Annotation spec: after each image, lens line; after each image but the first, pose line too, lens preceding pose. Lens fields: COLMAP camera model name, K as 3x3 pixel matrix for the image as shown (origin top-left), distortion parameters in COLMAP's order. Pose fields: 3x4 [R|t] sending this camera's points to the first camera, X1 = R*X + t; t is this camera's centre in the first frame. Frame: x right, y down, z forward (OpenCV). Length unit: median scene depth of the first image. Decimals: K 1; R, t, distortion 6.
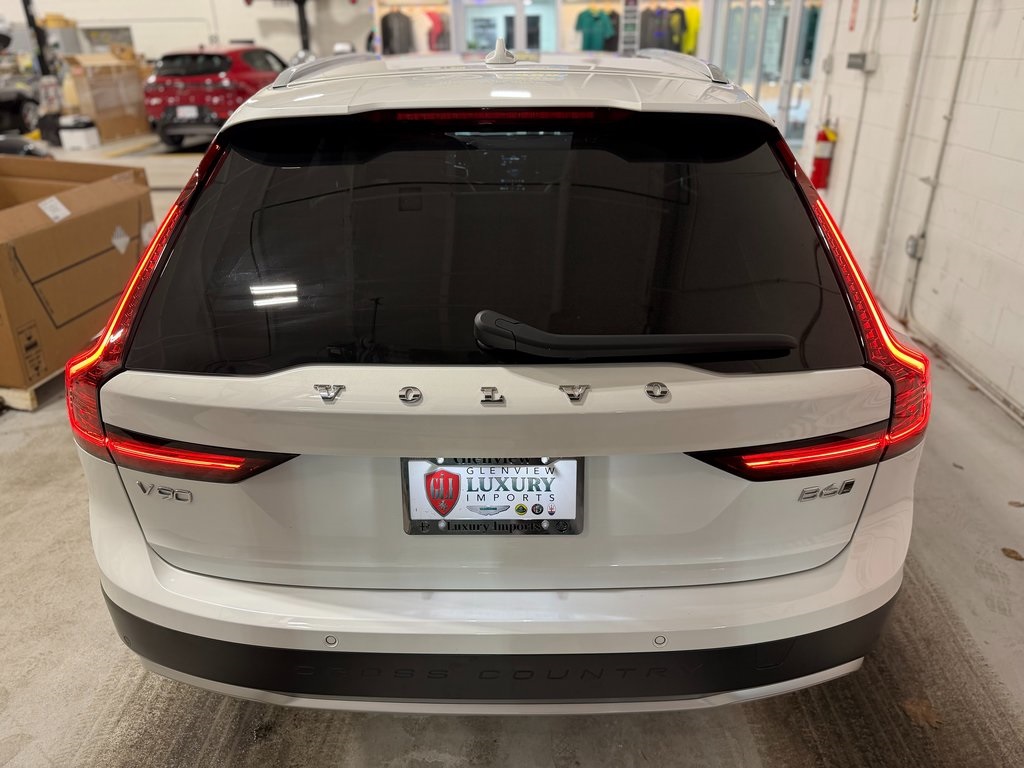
lens RADIAL K [[722.5, 0, 511.6], [0, 722.5, 374.6], [0, 0, 1]] dist [0.019358, -0.014517]
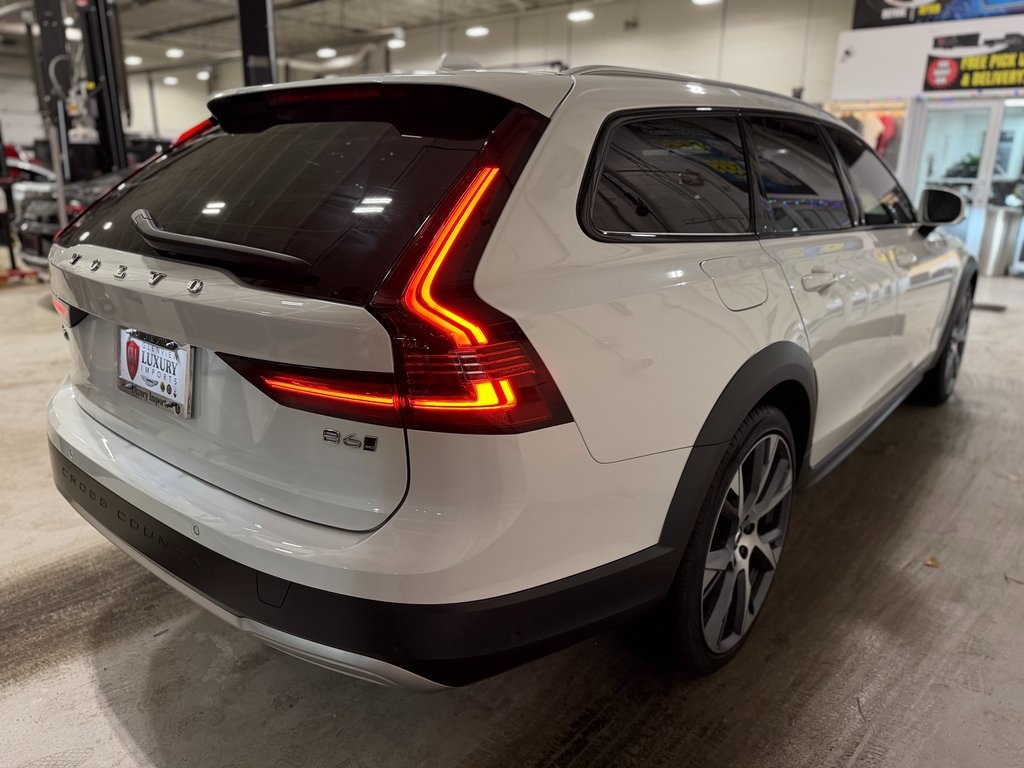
lens RADIAL K [[722.5, 0, 512.5], [0, 722.5, 385.9], [0, 0, 1]] dist [0.019358, -0.014517]
pose [[0.779640, 0.204245, -0.591985, 0.122947], [-0.281567, 0.958705, -0.040052, 0.007289], [0.559358, 0.197909, 0.804954, 0.036876]]
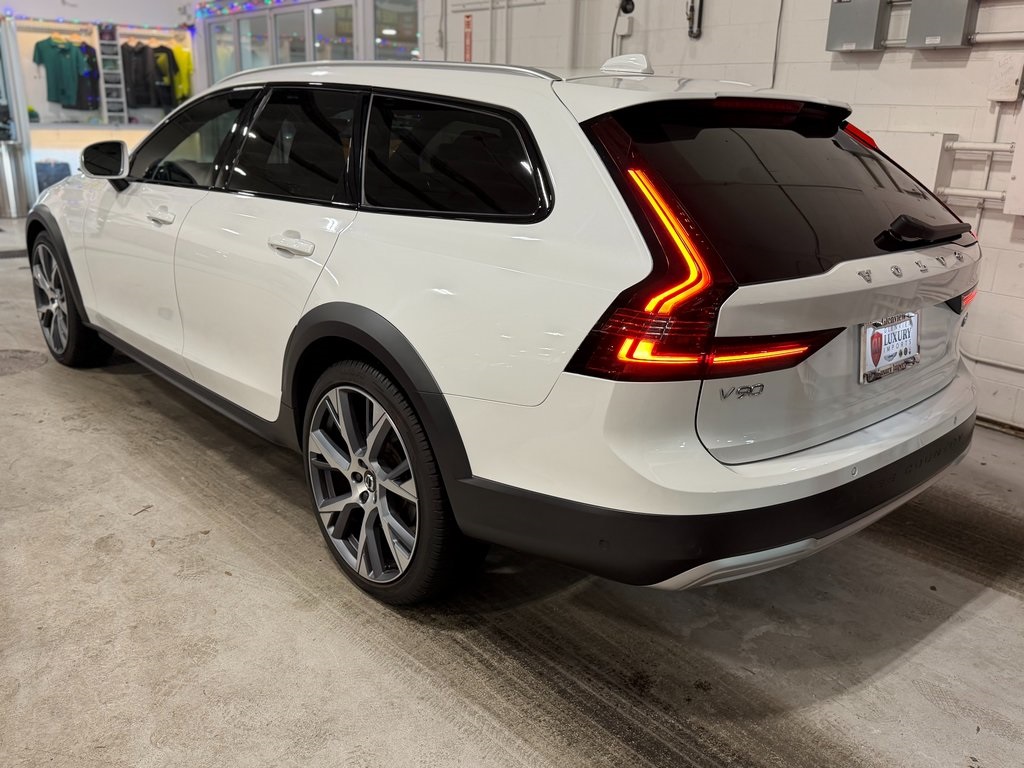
lens RADIAL K [[849.9, 0, 510.8], [0, 849.9, 381.1], [0, 0, 1]] dist [-0.007371, -0.000846]
pose [[0.751073, -0.170450, 0.637837, -0.179705], [0.236921, 0.971335, -0.019412, 0.008874], [-0.616244, 0.165697, 0.769927, 0.015970]]
